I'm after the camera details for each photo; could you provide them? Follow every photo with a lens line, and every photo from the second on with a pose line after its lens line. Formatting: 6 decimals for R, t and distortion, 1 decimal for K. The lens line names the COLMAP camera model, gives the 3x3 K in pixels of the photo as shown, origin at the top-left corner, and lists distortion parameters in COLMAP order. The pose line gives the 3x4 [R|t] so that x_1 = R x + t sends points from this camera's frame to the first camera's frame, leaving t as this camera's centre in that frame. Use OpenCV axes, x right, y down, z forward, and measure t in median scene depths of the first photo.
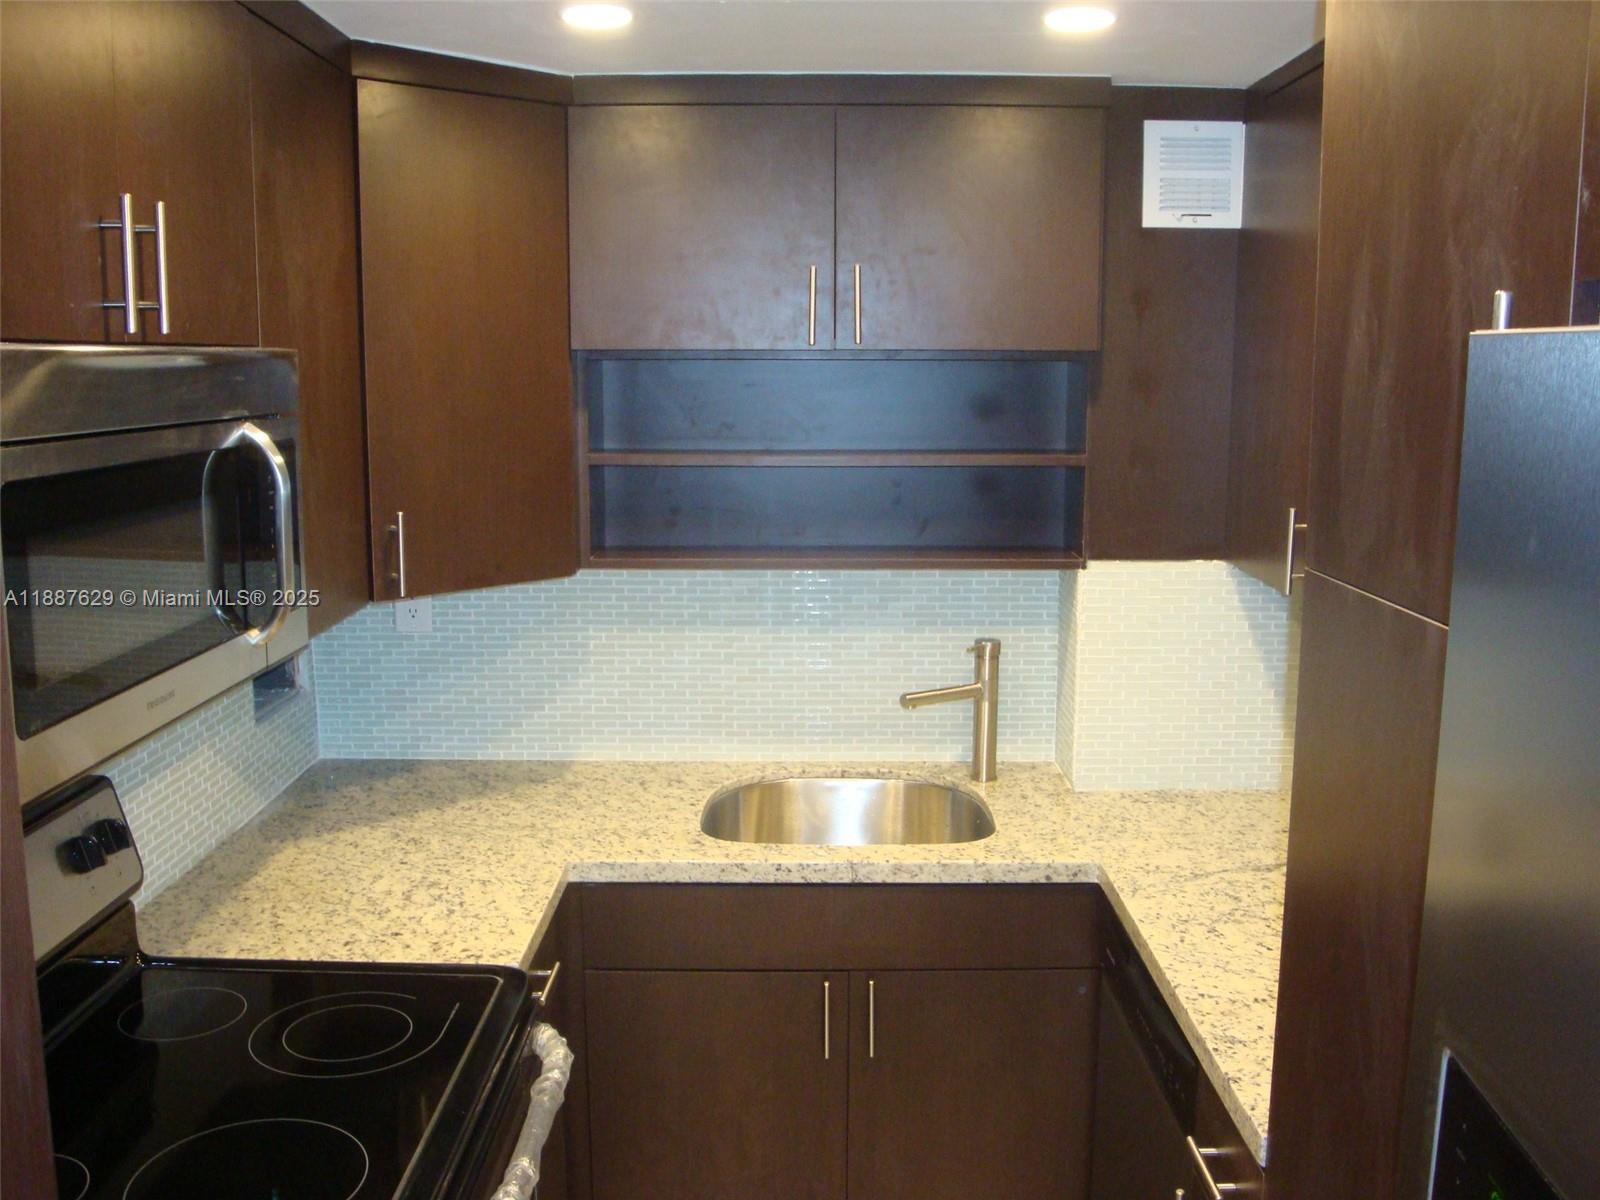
lens RADIAL K [[1443.2, 0, 785.9], [0, 1443.2, 593.2], [0, 0, 1]] dist [-0.144643, 0.117269]
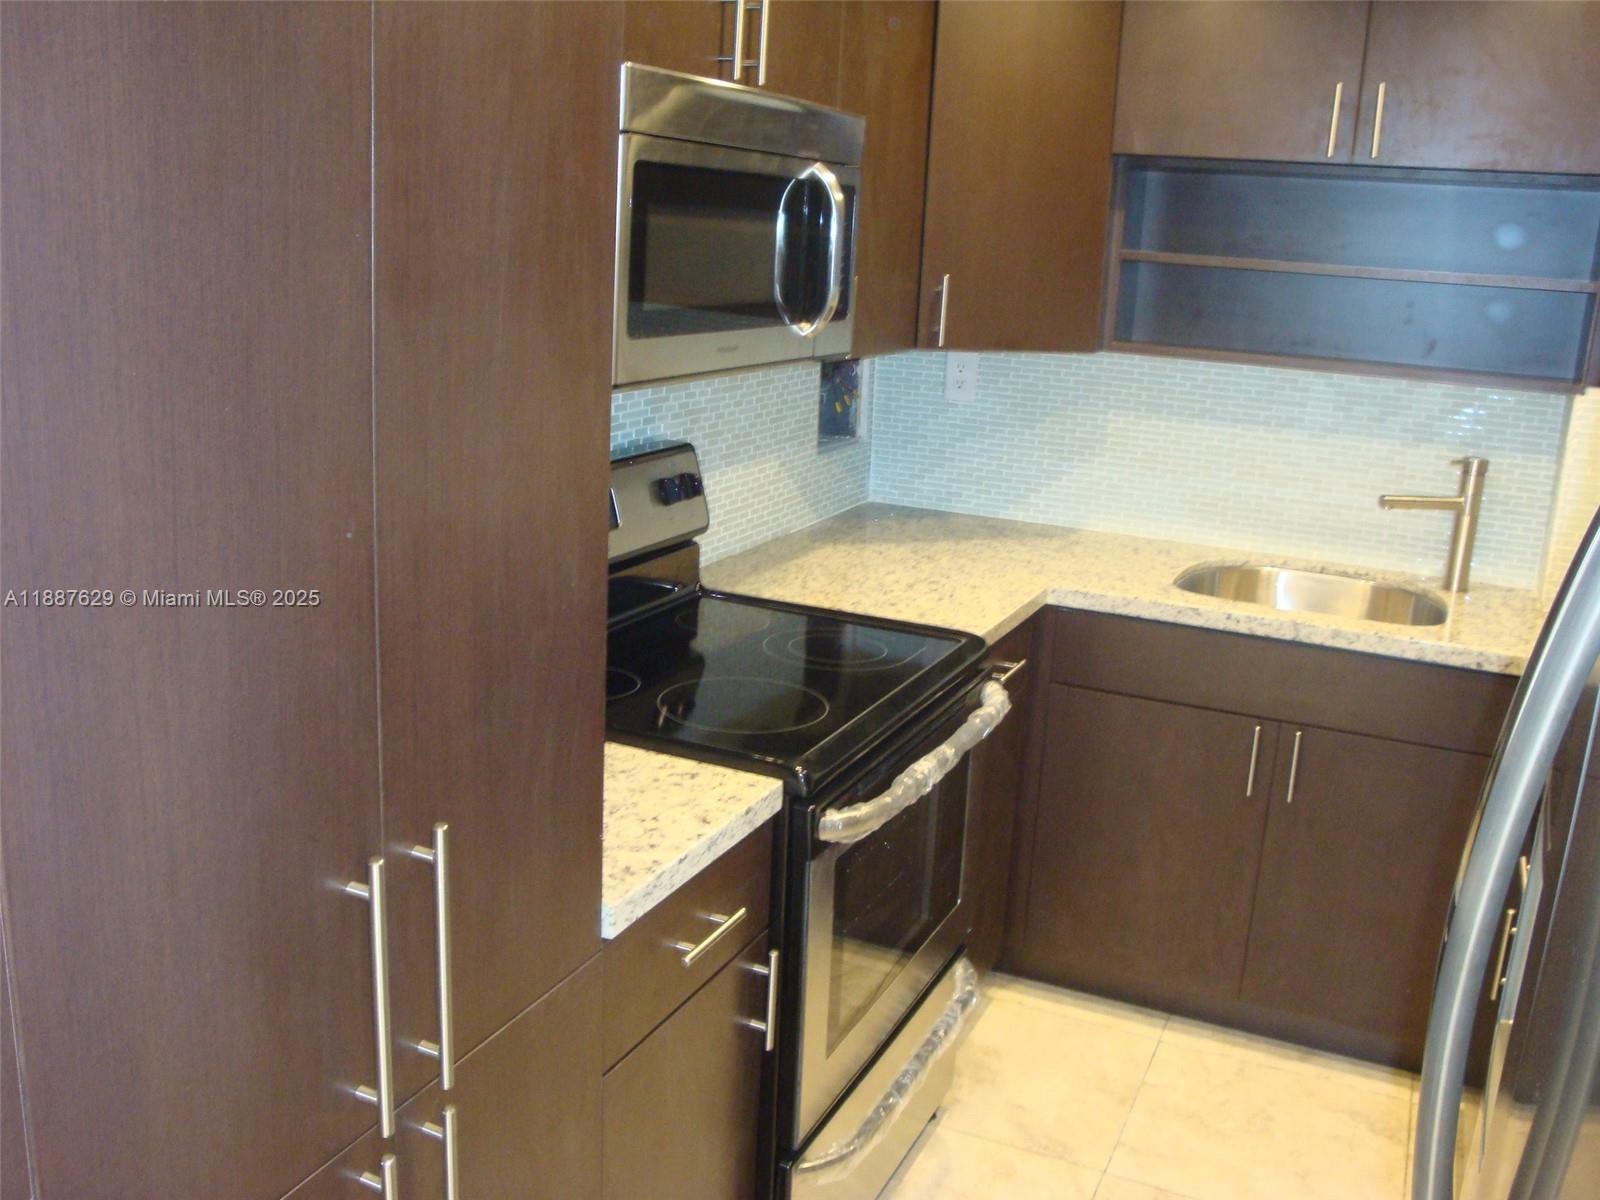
lens RADIAL K [[1443.2, 0, 801.1], [0, 1443.2, 600.7], [0, 0, 1]] dist [-0.144643, 0.117269]
pose [[0.913344, 0.144096, -0.380840, 0.099348], [-0.110765, 0.987943, 0.108162, 0.083122], [0.391835, -0.056606, 0.918293, -0.143379]]
